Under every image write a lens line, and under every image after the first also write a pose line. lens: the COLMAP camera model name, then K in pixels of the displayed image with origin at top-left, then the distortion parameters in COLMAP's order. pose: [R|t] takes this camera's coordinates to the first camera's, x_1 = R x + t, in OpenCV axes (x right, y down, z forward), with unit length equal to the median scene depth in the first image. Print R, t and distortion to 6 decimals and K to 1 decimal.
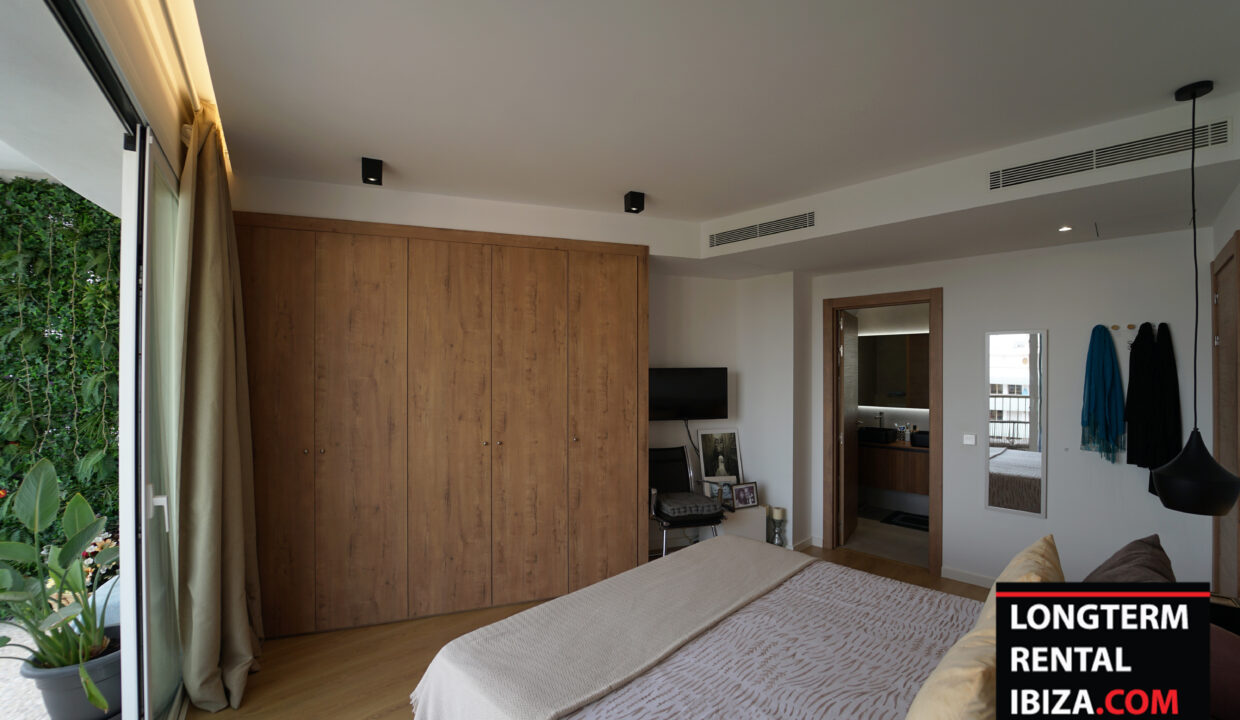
lens RADIAL K [[511.1, 0, 626.3], [0, 511.1, 368.0], [0, 0, 1]] dist [-0.019292, -0.000273]
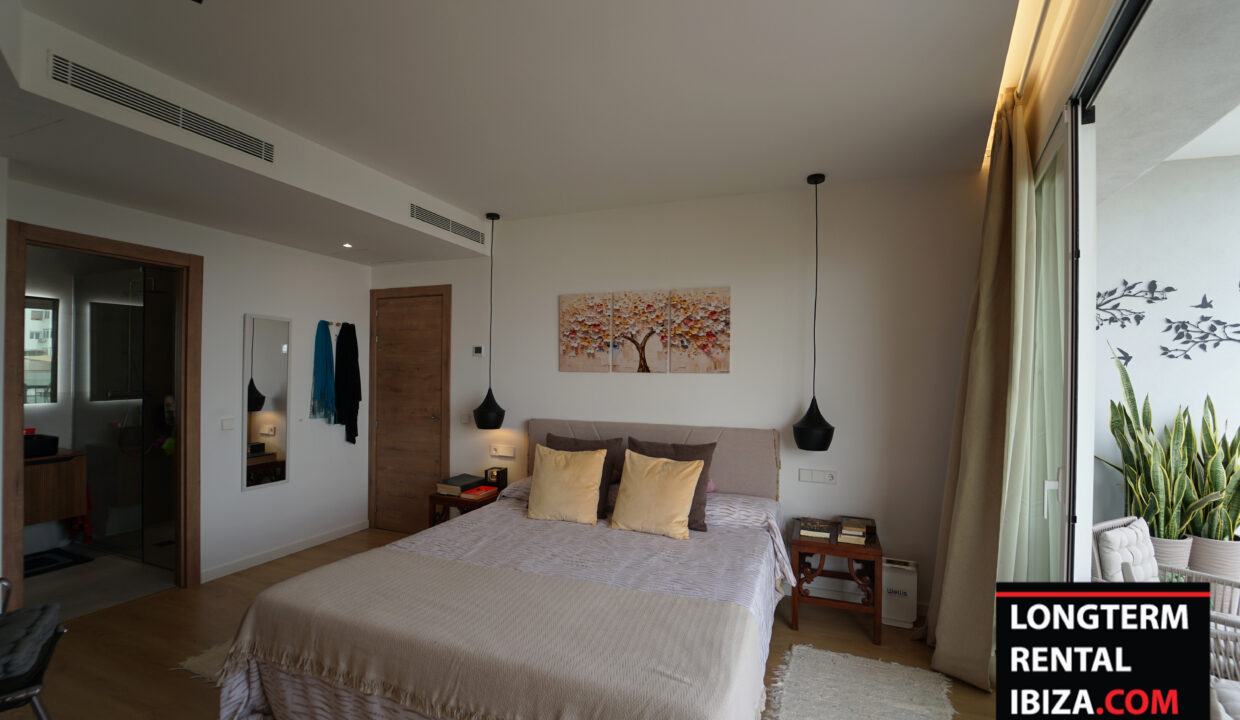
lens RADIAL K [[511.1, 0, 617.7], [0, 511.1, 368.6], [0, 0, 1]] dist [-0.019292, -0.000273]
pose [[-0.411097, -0.001854, 0.911590, -0.561194], [-0.020584, 0.999762, -0.007250, 0.032765], [-0.911359, -0.021745, -0.411038, 0.833501]]
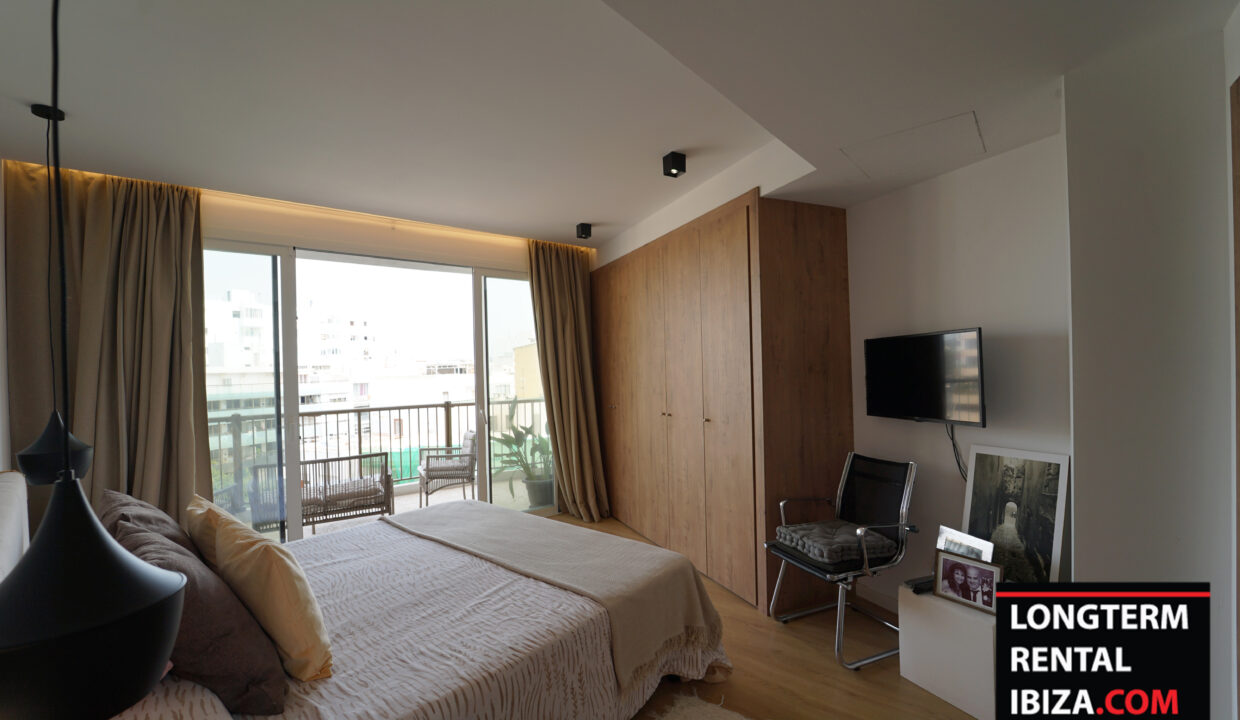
lens RADIAL K [[511.1, 0, 618.0], [0, 511.1, 364.8], [0, 0, 1]] dist [-0.019292, -0.000273]
pose [[0.068057, -0.010311, -0.997628, 0.933219], [0.033545, 0.999405, -0.008041, 0.039955], [0.997117, -0.032919, 0.068363, 0.834605]]
